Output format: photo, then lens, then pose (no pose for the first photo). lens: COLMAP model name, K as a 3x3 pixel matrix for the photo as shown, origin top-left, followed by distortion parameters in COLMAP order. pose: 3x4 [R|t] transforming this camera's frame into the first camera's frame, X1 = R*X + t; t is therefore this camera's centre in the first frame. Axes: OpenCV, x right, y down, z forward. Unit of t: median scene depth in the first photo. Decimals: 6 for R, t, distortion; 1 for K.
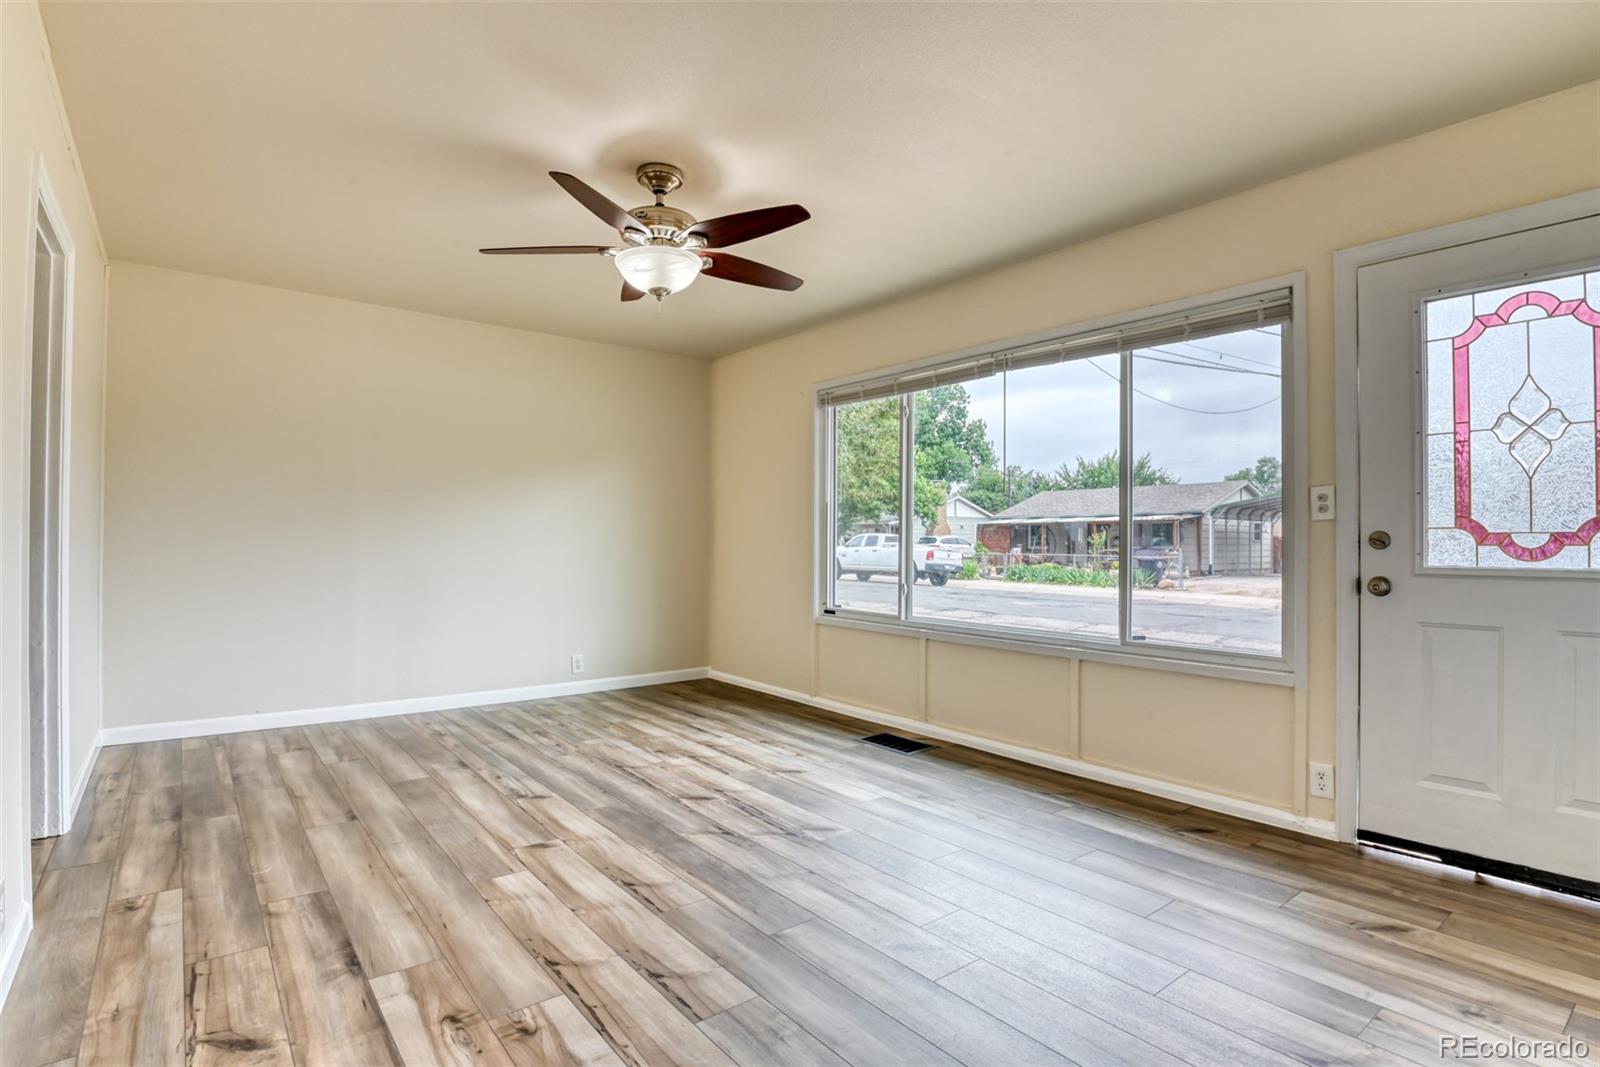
lens RADIAL K [[790.6, 0, 810.9], [0, 790.6, 536.5], [0, 0, 1]] dist [-0.028081, -0.002194]
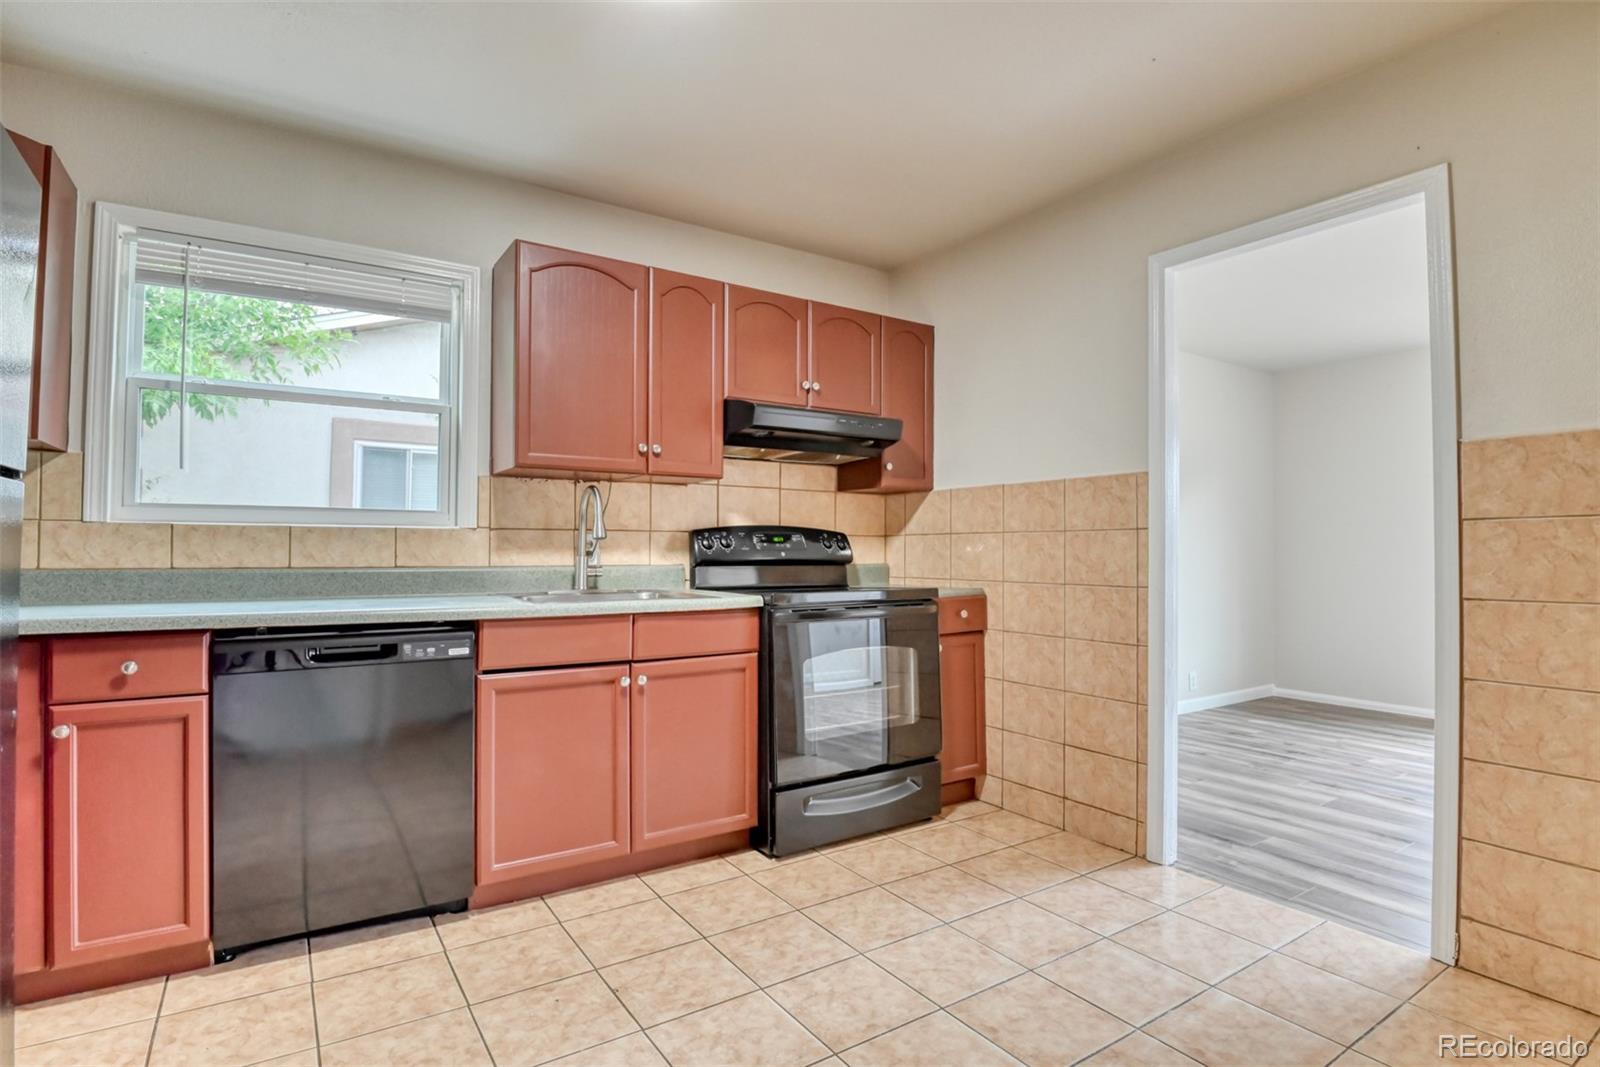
lens RADIAL K [[790.6, 0, 810.9], [0, 790.6, 536.5], [0, 0, 1]] dist [-0.028081, -0.002194]
pose [[0.995600, -0.006139, -0.093505, -1.234083], [0.004909, 0.999899, -0.013372, -0.017236], [0.093577, 0.012854, 0.995529, -0.056038]]
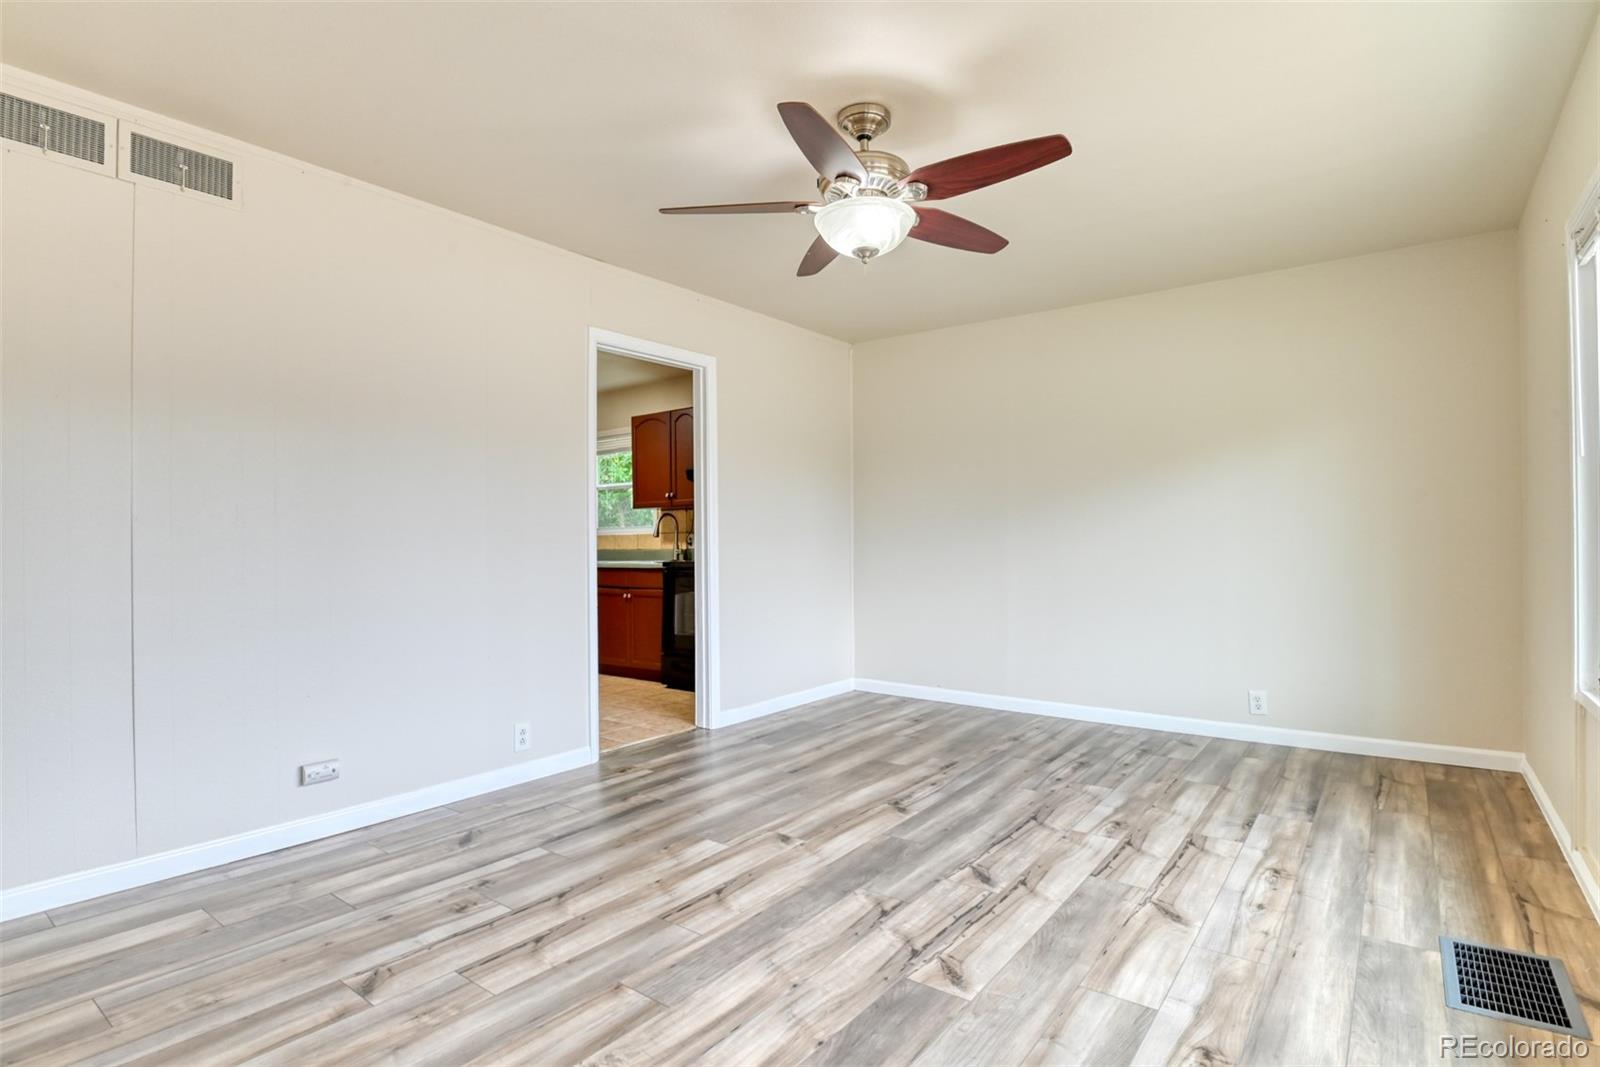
lens RADIAL K [[805.7, 0, 792.3], [0, 805.7, 539.3], [0, 0, 1]] dist [-0.021166, -0.000100]
pose [[0.230050, -0.011352, -0.973112, 0.637060], [0.014533, 0.999861, -0.008229, 0.008425], [0.973070, -0.012249, 0.230183, 0.709498]]
